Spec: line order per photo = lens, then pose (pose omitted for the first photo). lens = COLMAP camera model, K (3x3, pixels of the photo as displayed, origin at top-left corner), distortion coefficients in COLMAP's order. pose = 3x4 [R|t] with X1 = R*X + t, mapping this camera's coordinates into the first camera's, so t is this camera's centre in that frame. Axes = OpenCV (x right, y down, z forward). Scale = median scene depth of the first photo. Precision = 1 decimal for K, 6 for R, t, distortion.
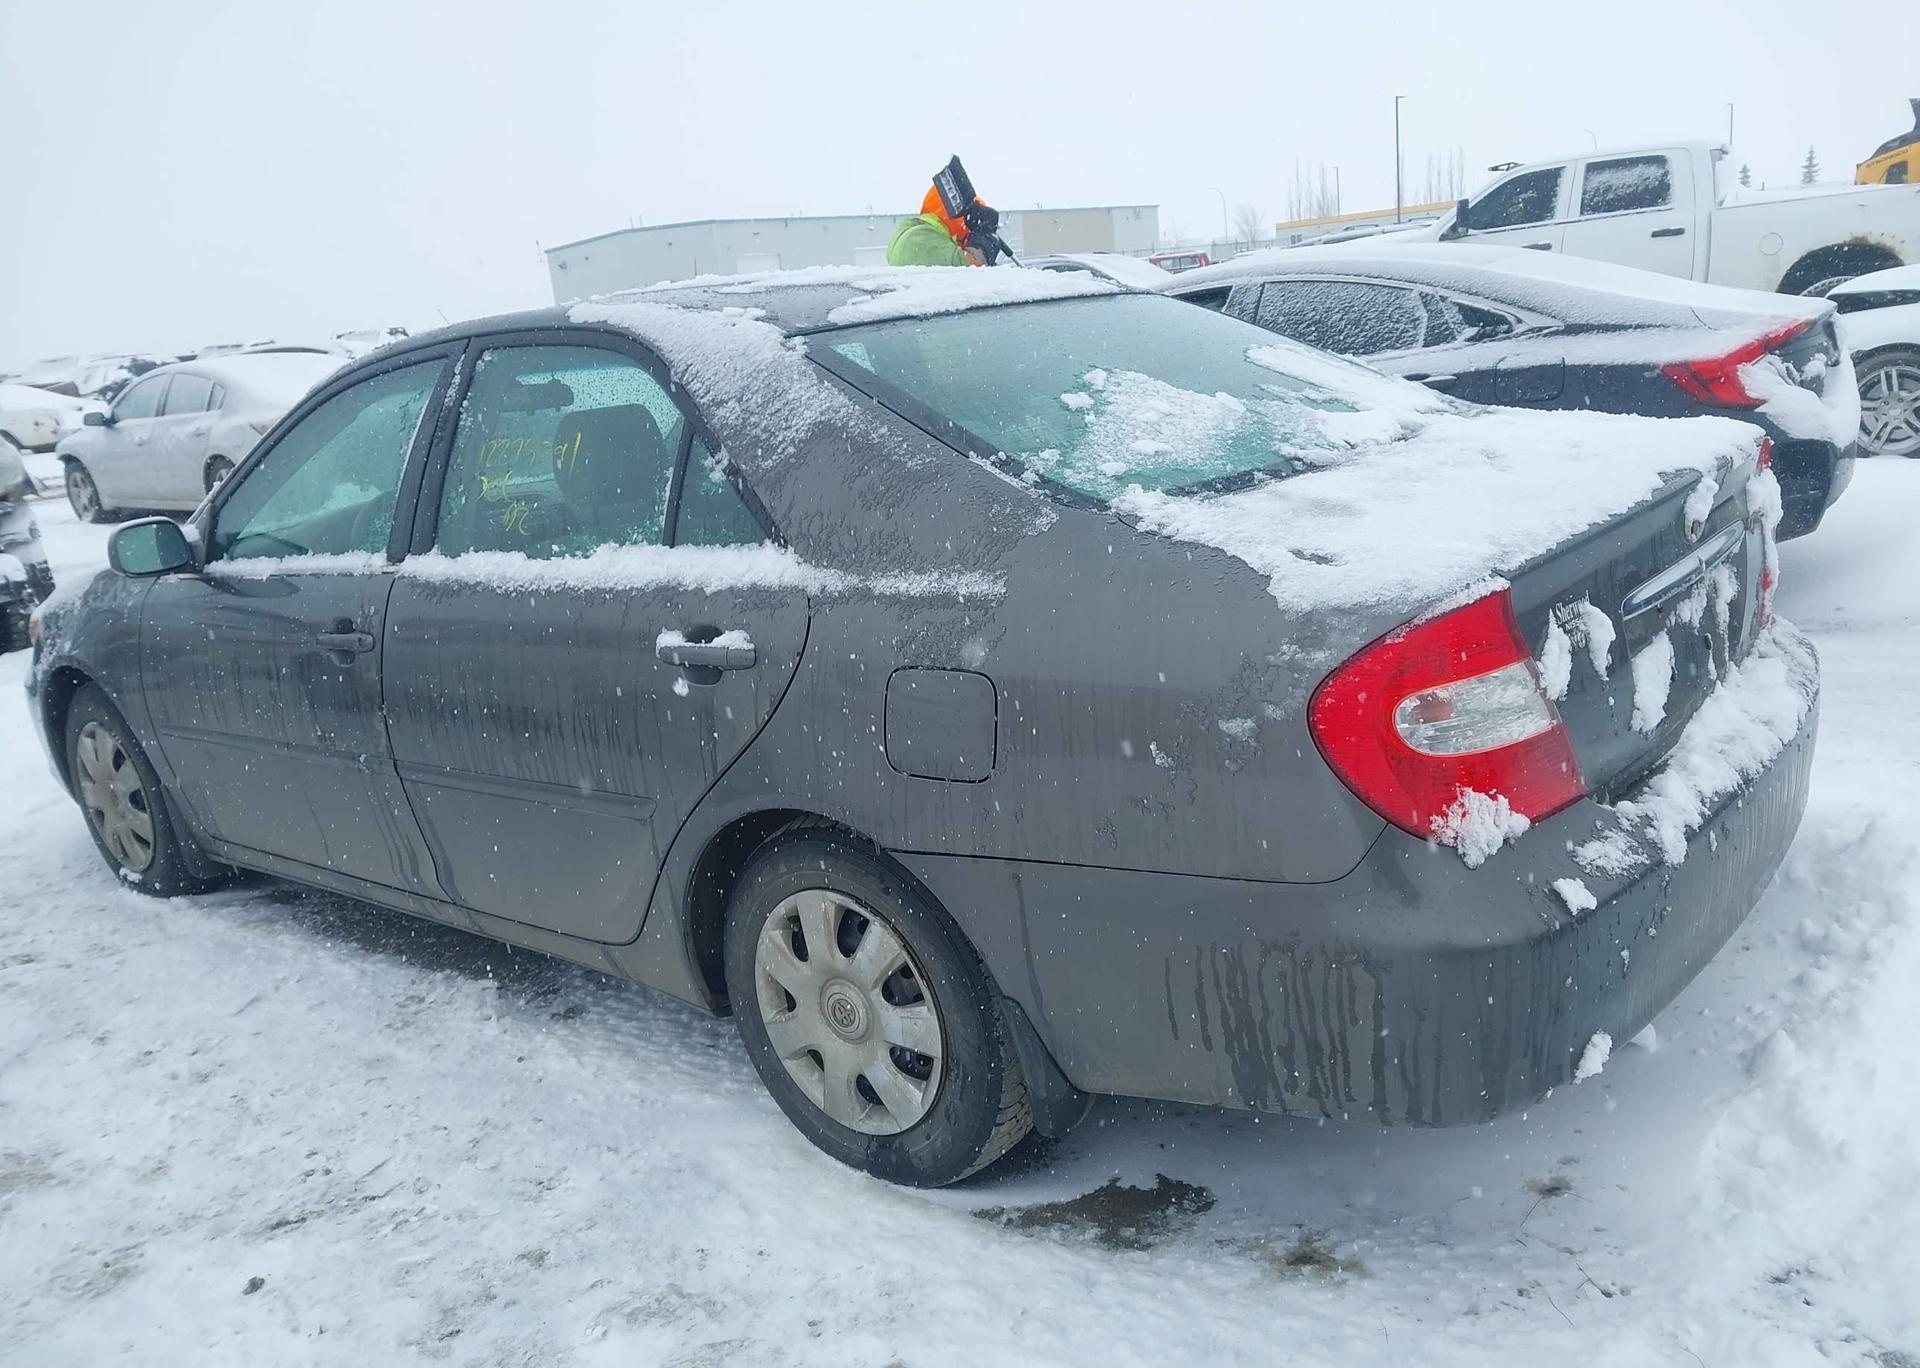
lens RADIAL K [[1587.2, 0, 991.3], [0, 1587.2, 670.3], [0, 0, 1]] dist [0.011791, -0.001811]
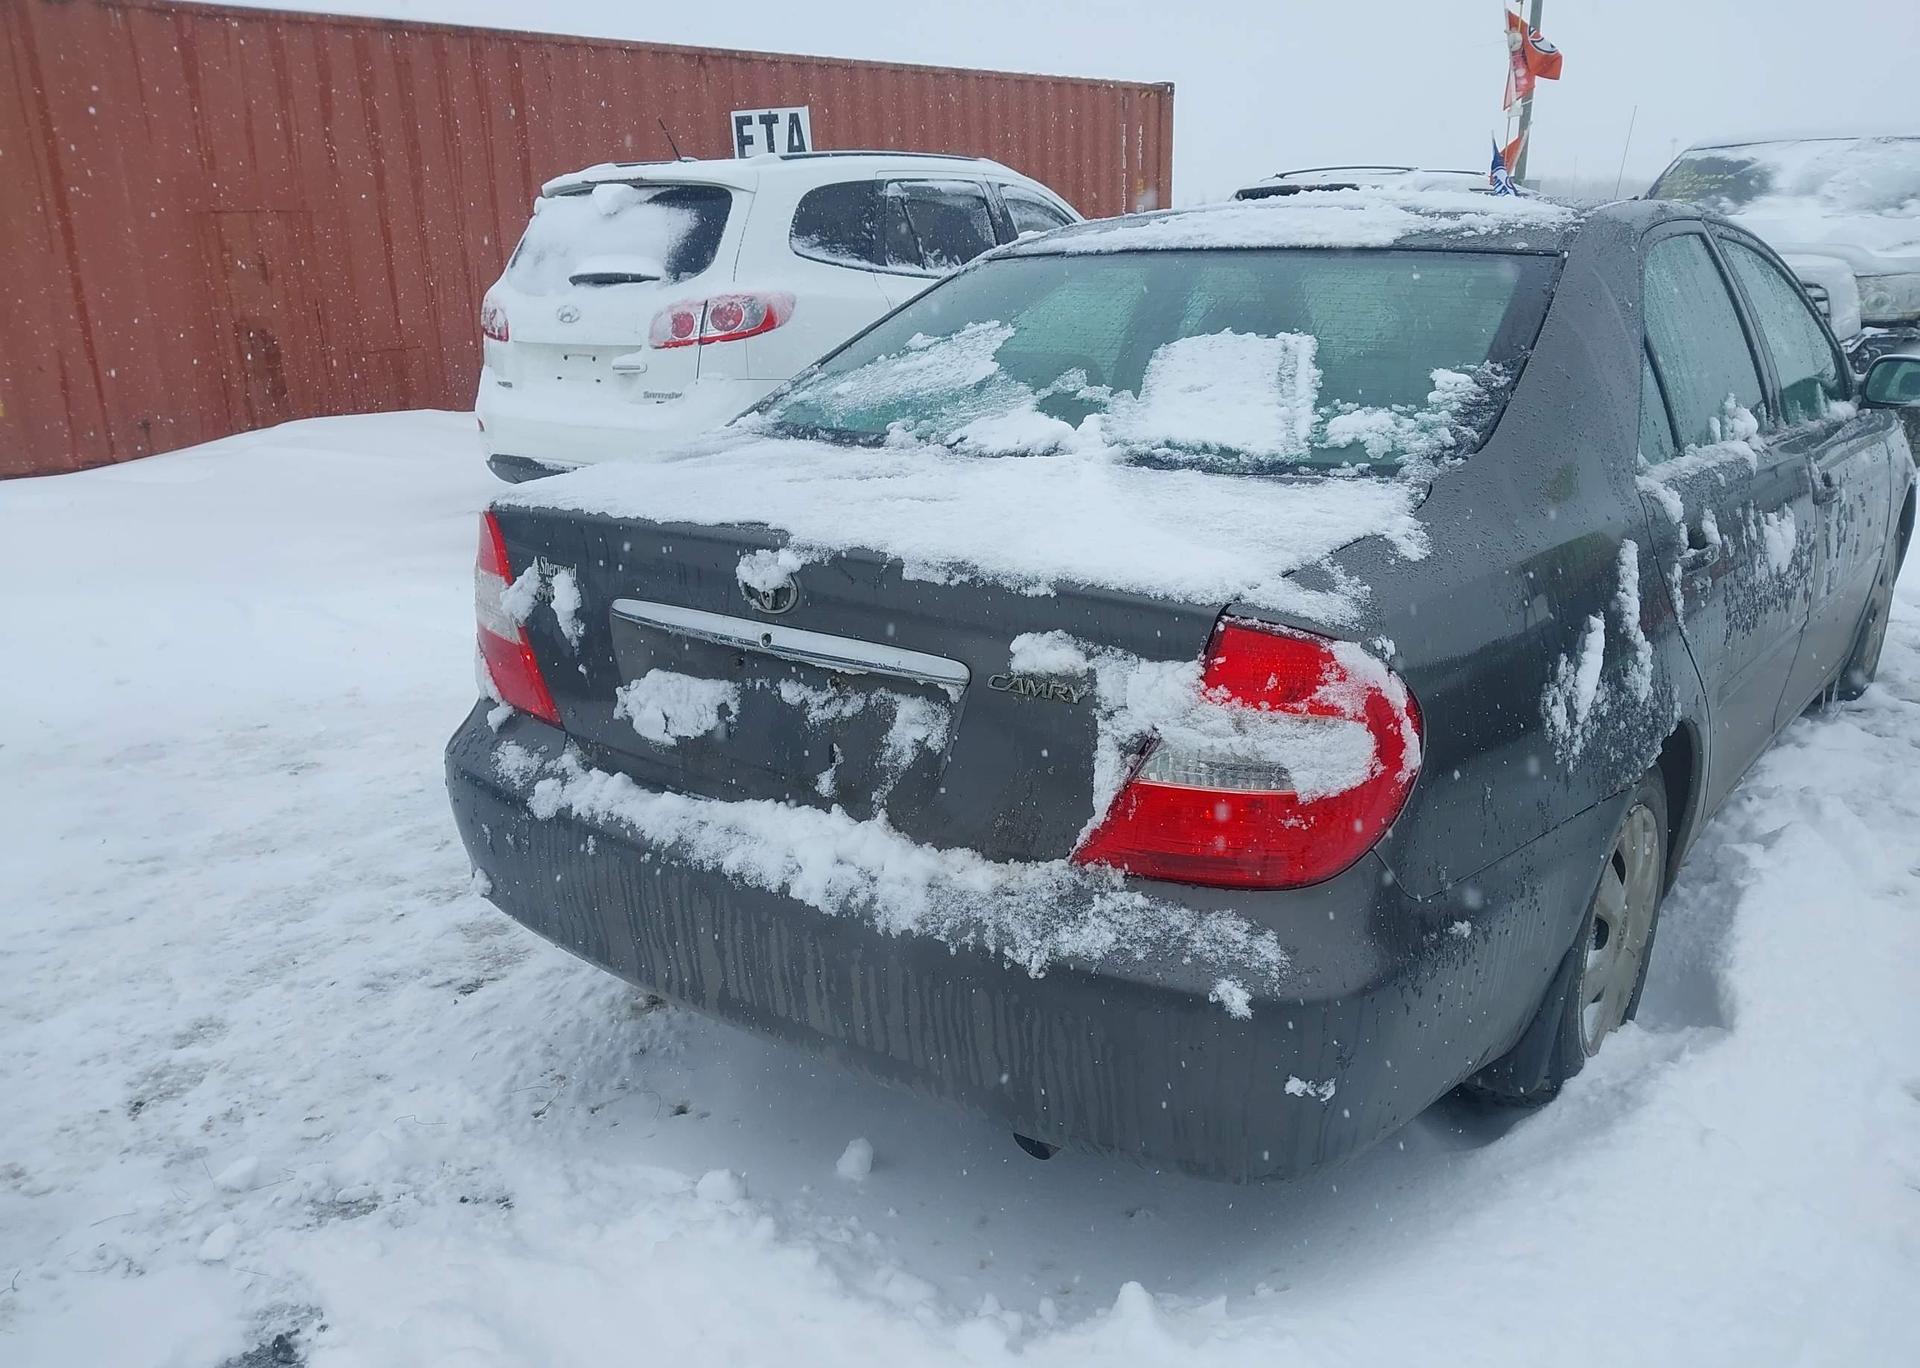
lens RADIAL K [[1526.4, 0, 987.8], [0, 1526.4, 693.5], [0, 0, 1]] dist [0.095554, -0.126634]
pose [[0.004446, 0.375076, -0.926984, 1.179657], [-0.216542, 0.905359, 0.365287, -0.356507], [0.976263, 0.199107, 0.085244, 0.998908]]
